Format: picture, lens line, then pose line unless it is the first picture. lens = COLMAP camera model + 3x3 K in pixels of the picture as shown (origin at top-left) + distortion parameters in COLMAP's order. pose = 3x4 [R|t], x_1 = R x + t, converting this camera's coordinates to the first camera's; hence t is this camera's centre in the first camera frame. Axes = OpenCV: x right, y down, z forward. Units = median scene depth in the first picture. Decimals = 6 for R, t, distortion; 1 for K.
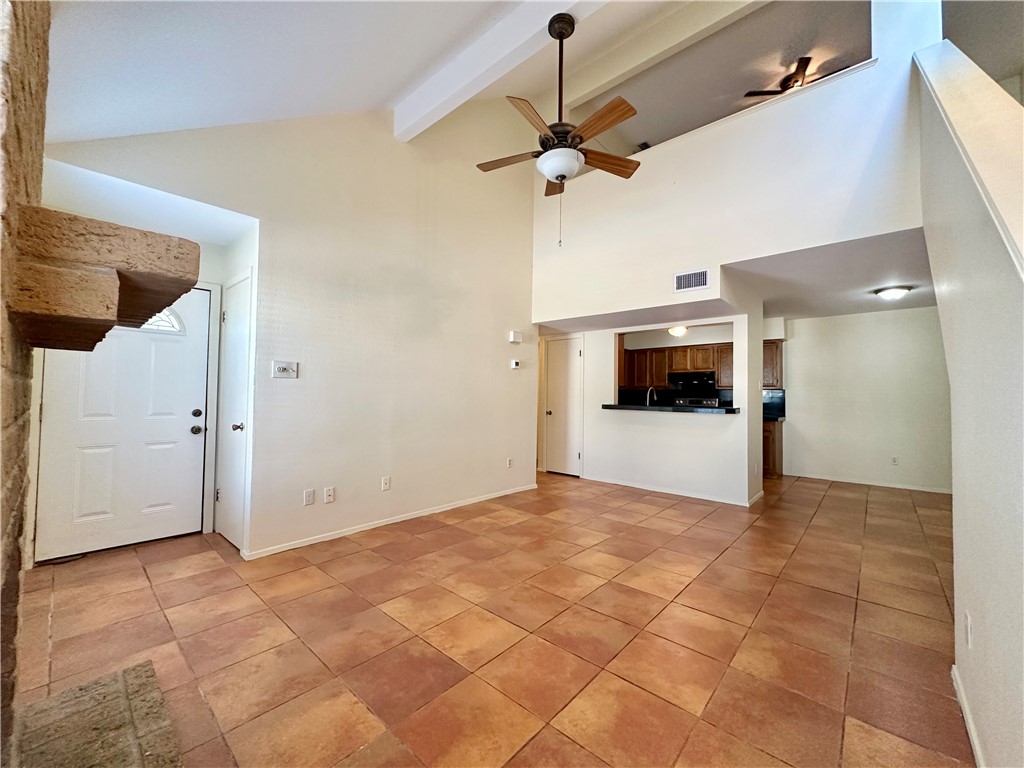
lens RADIAL K [[409.2, 0, 513.6], [0, 409.2, 383.4], [0, 0, 1]] dist [-0.002295, 0.000245]
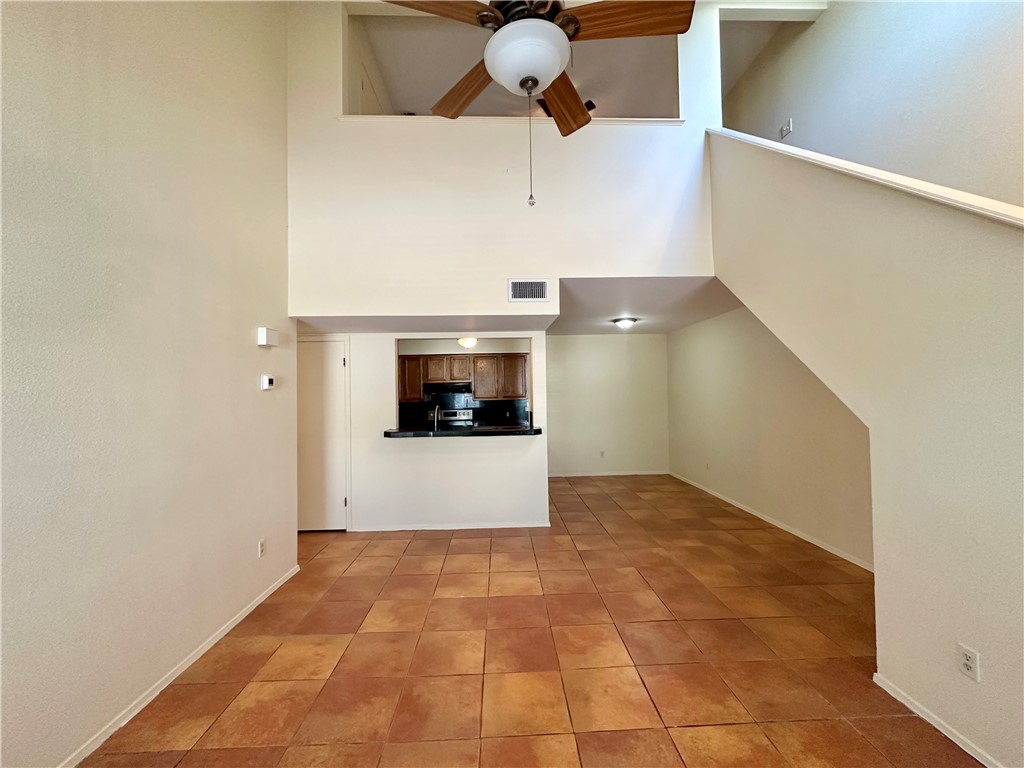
lens RADIAL K [[409.2, 0, 513.6], [0, 409.2, 383.4], [0, 0, 1]] dist [-0.002295, 0.000245]
pose [[0.720651, -0.011657, 0.693200, -0.189705], [0.006477, 0.999928, 0.010082, -0.060855], [-0.693268, -0.002775, 0.720675, 0.389361]]
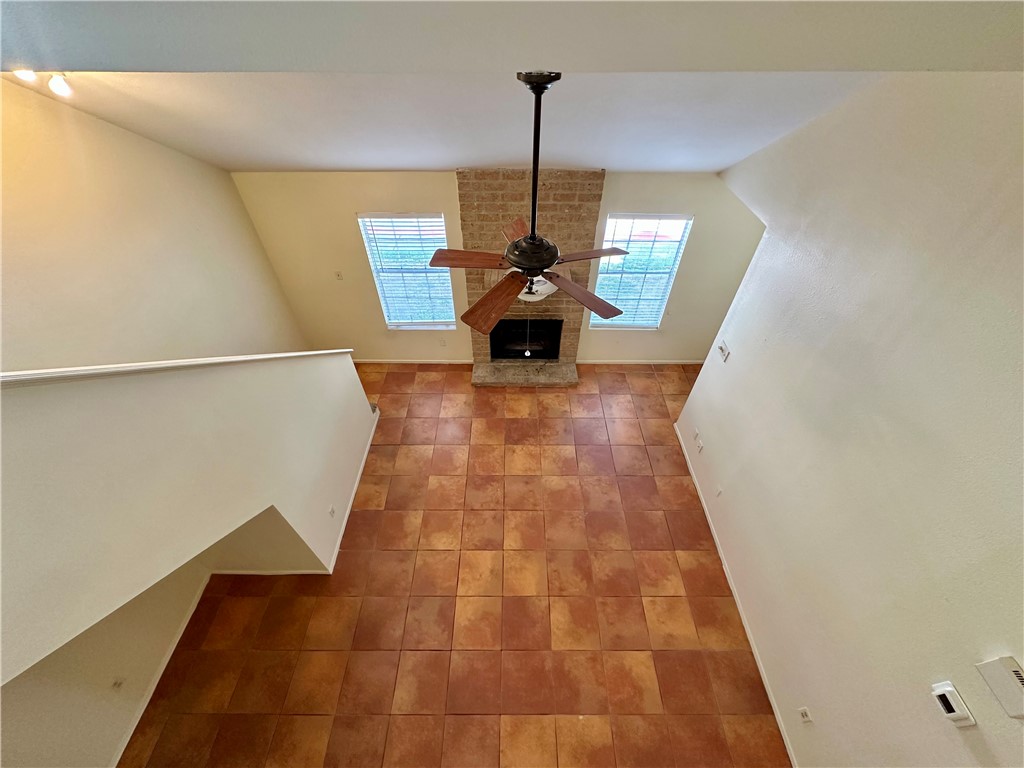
lens RADIAL K [[404.6, 0, 512.0], [0, 404.6, 384.0], [0, 0, 1]] dist [-0.009787, 0.000074]
pose [[-0.747332, 0.463567, -0.476025, 0.406791], [0.006644, 0.721598, 0.692281, -0.610776], [0.664417, 0.514201, -0.542353, 0.981092]]
